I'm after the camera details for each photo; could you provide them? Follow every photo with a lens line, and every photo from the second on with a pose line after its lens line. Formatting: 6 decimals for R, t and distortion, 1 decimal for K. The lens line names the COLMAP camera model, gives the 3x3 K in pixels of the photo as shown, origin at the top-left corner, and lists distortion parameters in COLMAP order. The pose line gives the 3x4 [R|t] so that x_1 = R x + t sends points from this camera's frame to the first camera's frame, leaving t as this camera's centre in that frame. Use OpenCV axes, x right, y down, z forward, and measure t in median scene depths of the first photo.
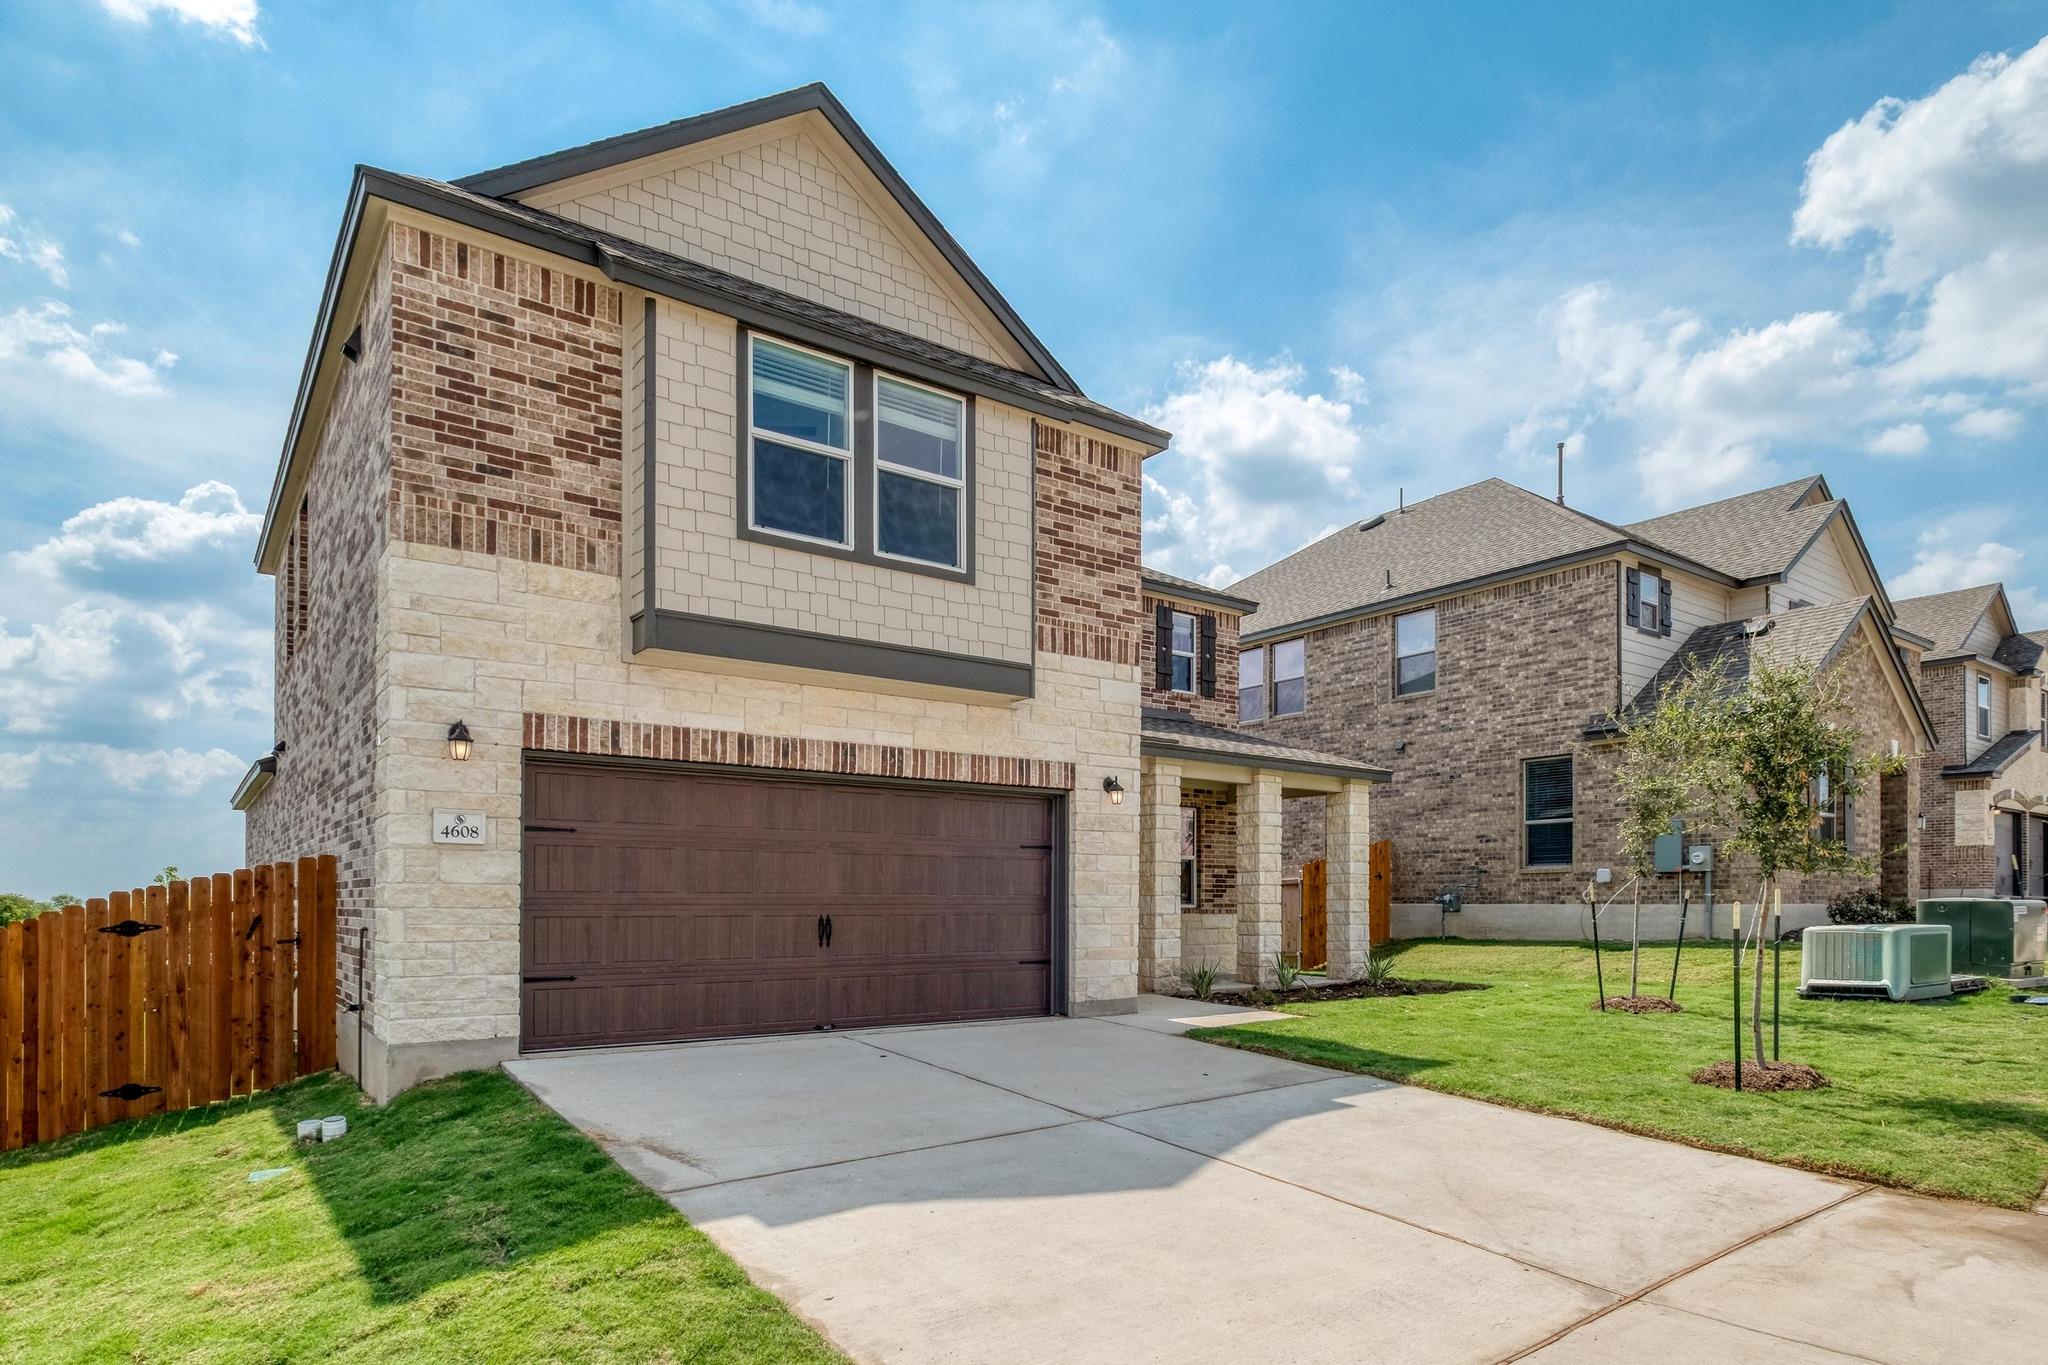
lens RADIAL K [[1163.8, 0, 1050.3], [0, 1163.8, 894.9], [0, 0, 1]] dist [-0.008269, -0.000889]
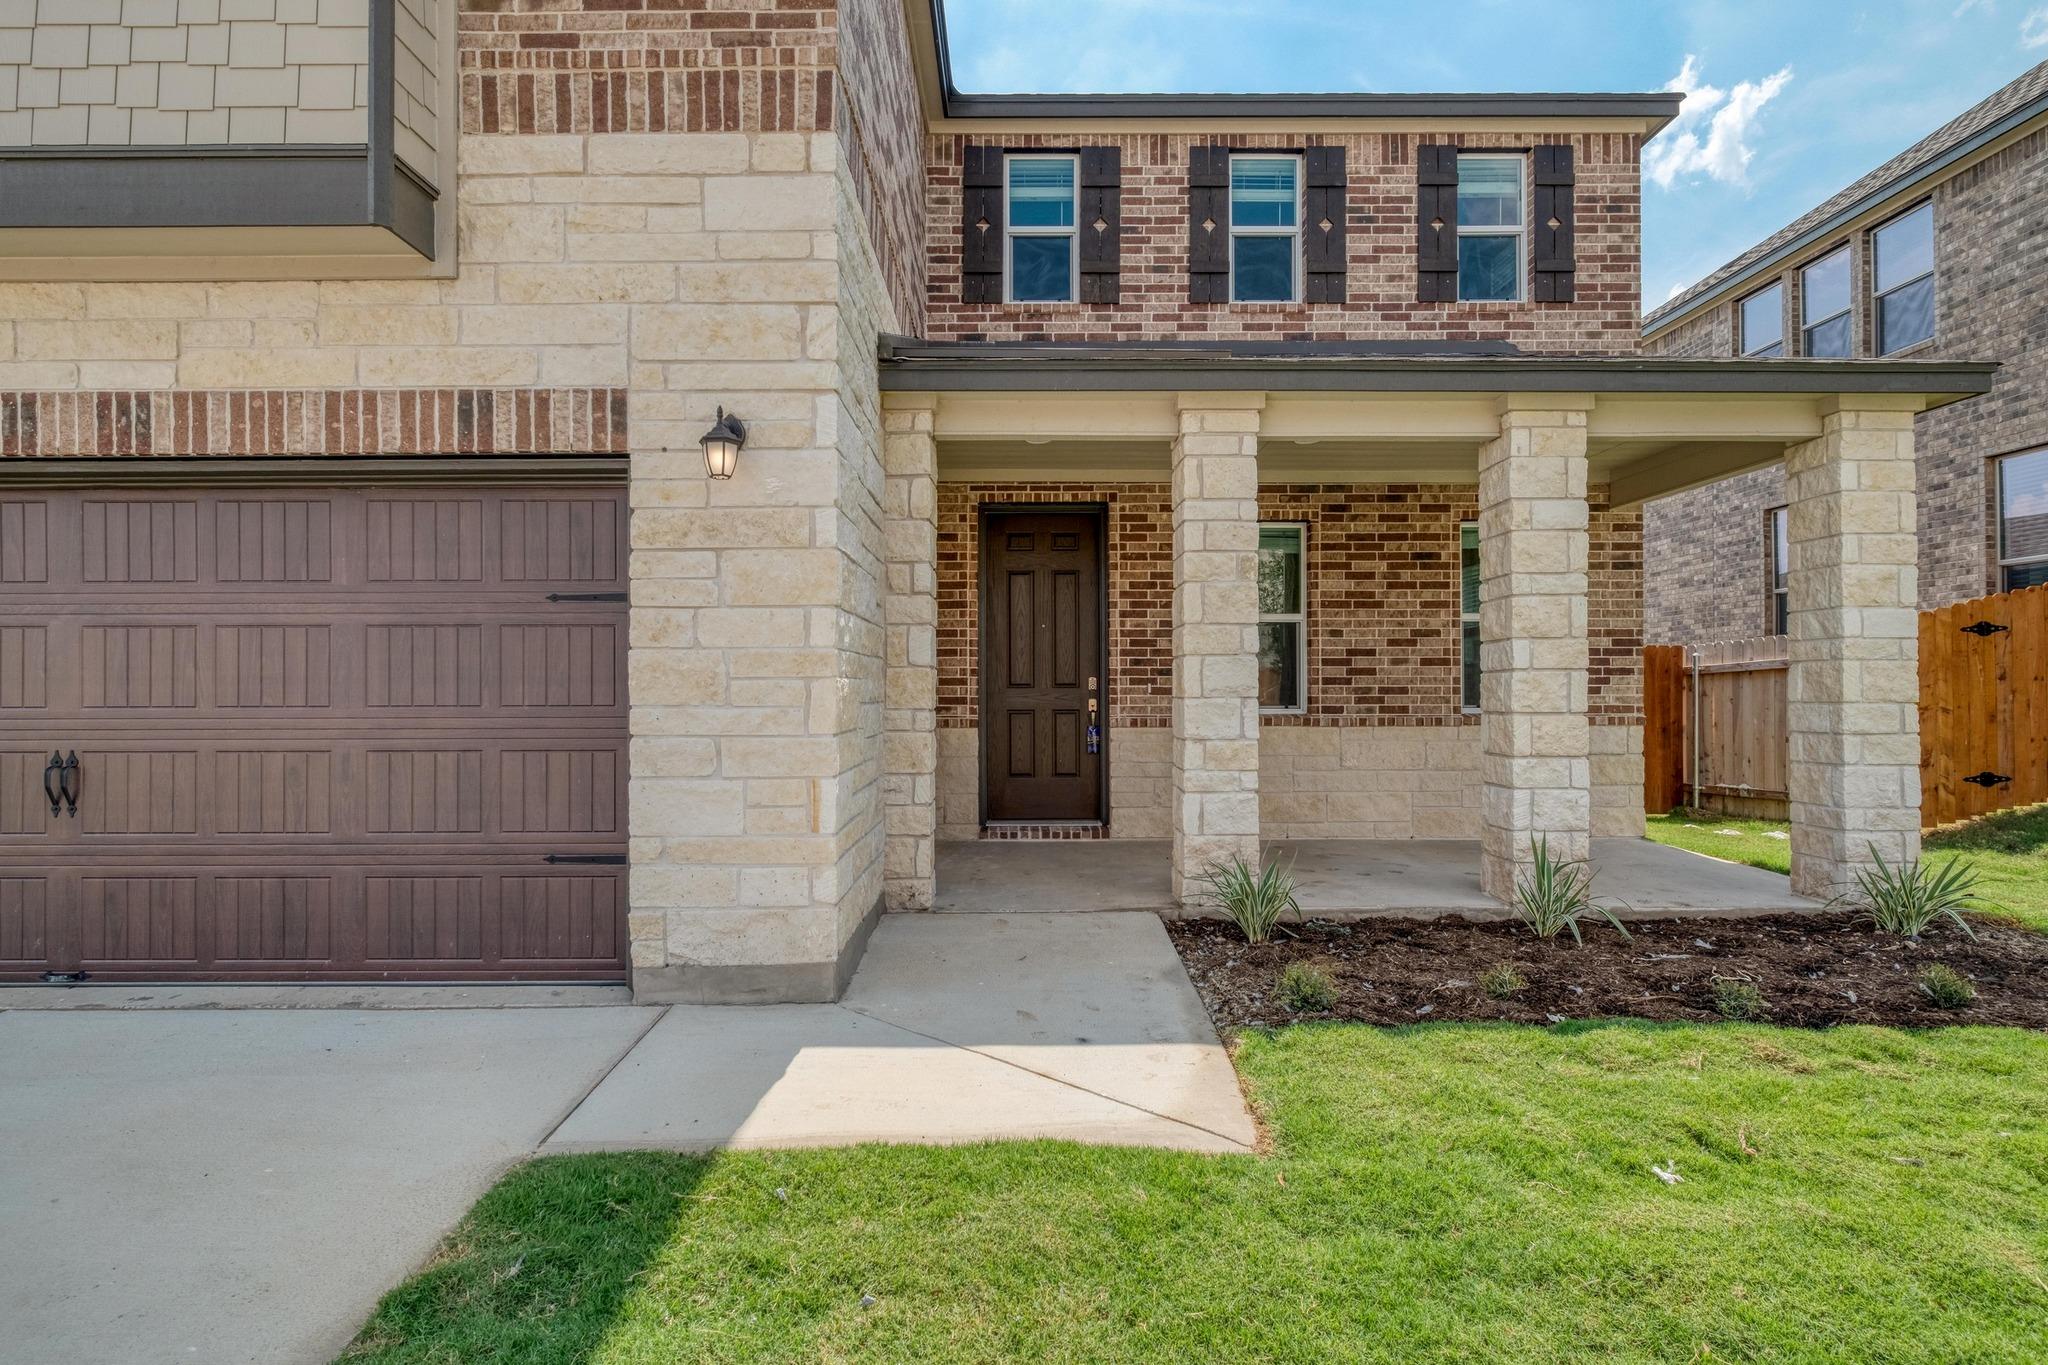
lens RADIAL K [[1043.9, 0, 1022.7], [0, 1043.9, 678.1], [0, 0, 1]] dist [0.002217, -0.003090]
pose [[0.799994, -0.011581, -0.599896, 0.356467], [0.009314, 0.999933, -0.006883, -0.006451], [0.599935, -0.000081, 0.800048, 0.787616]]
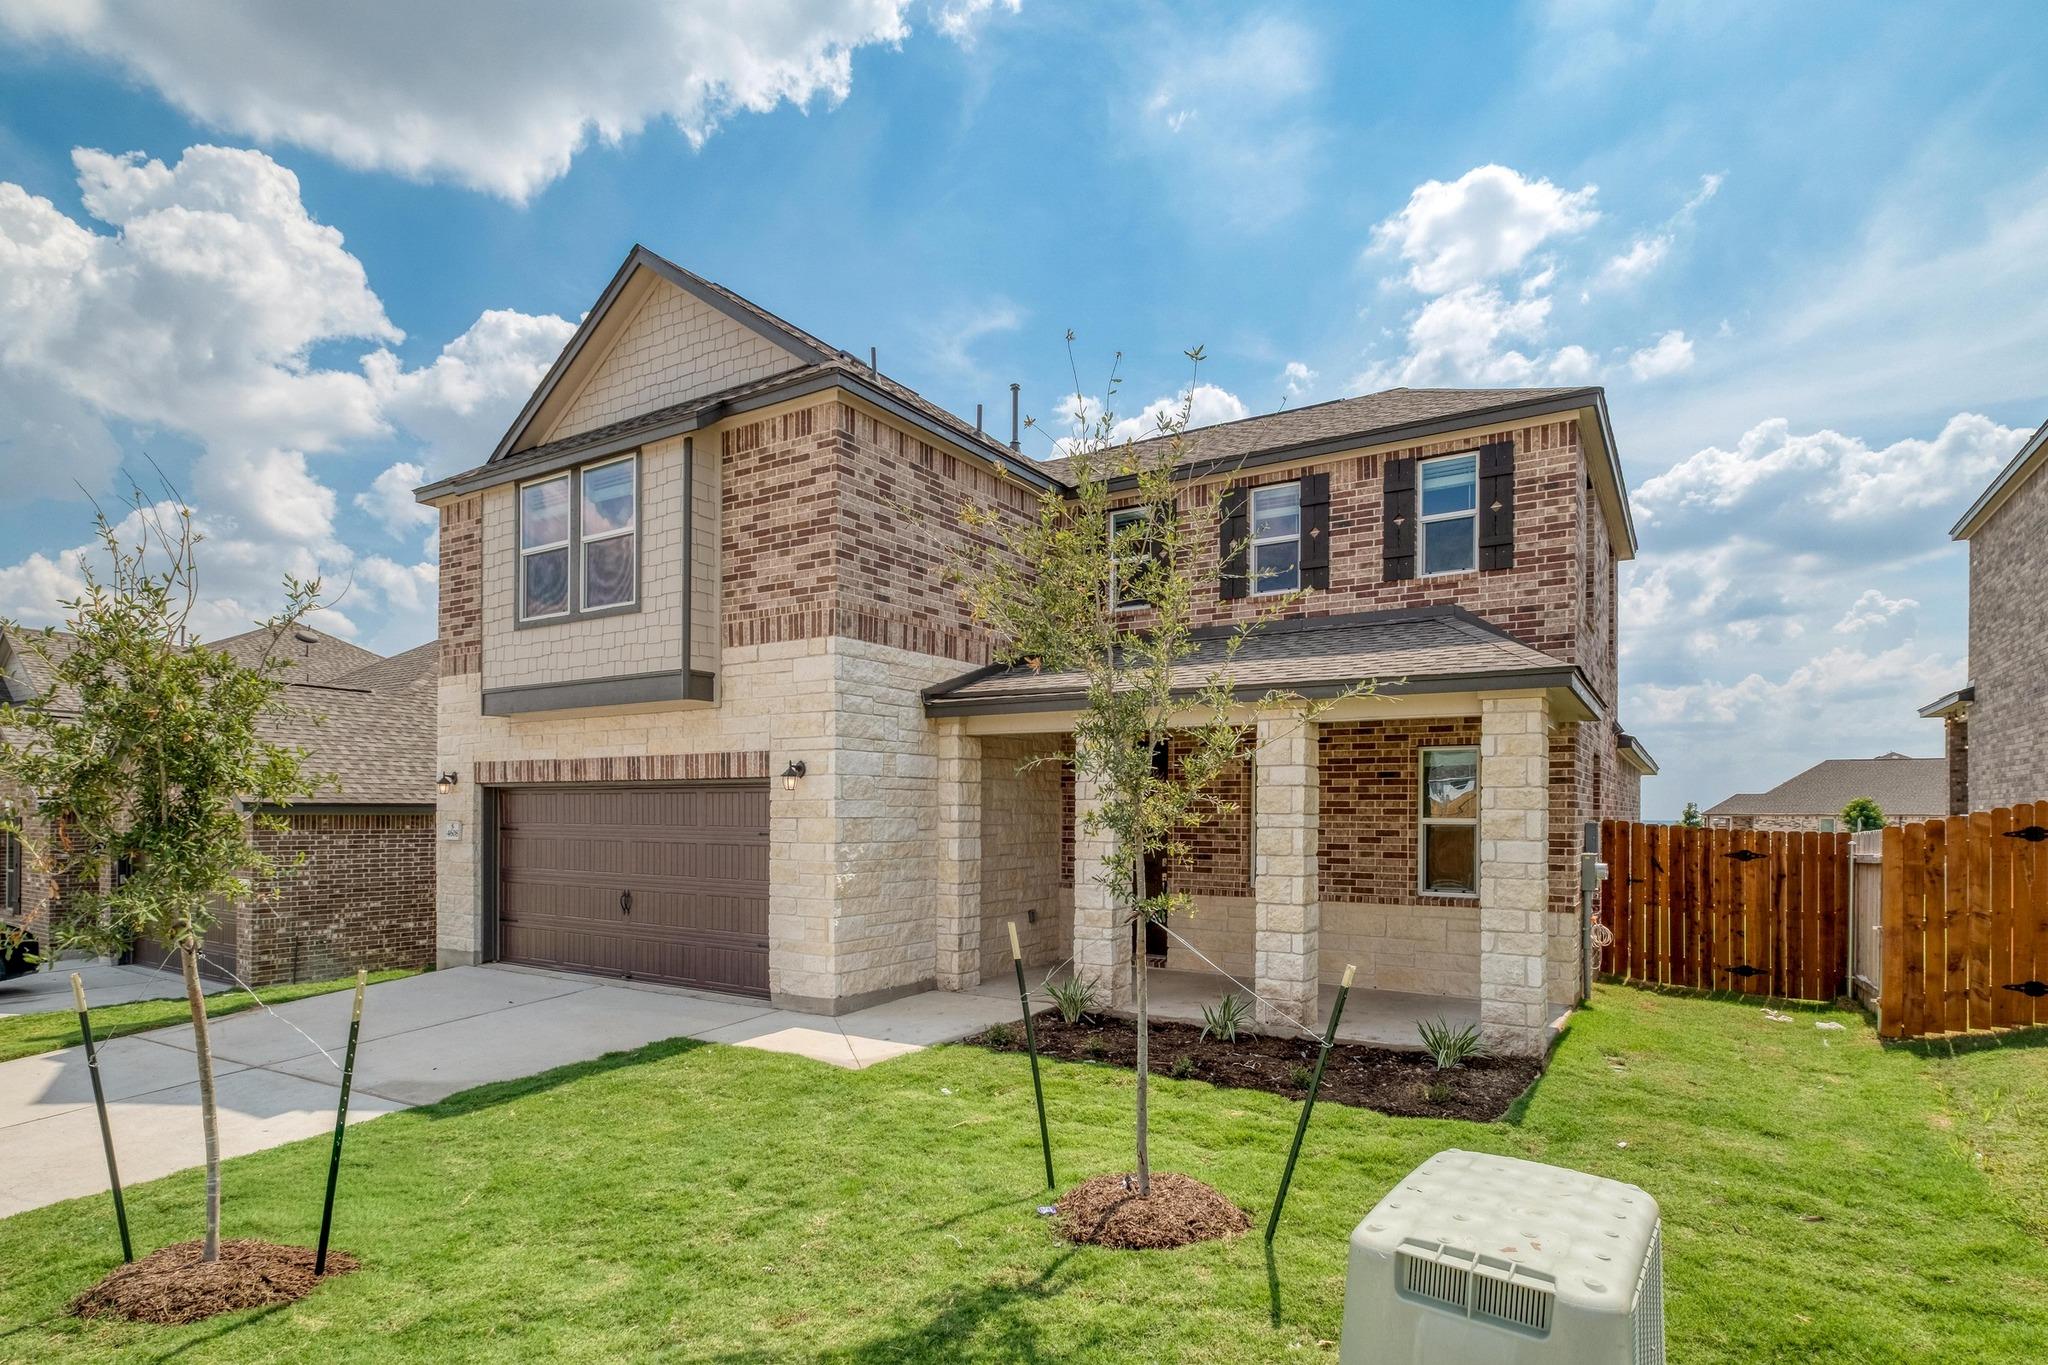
lens RADIAL K [[1057.5, 0, 1031.7], [0, 1057.5, 806.9], [0, 0, 1]] dist [0.004222, 0.000393]
pose [[0.352976, -0.005599, -0.935615, 0.943997], [0.001729, 0.999984, -0.005332, -0.060260], [0.935631, 0.000264, 0.352980, 0.891812]]
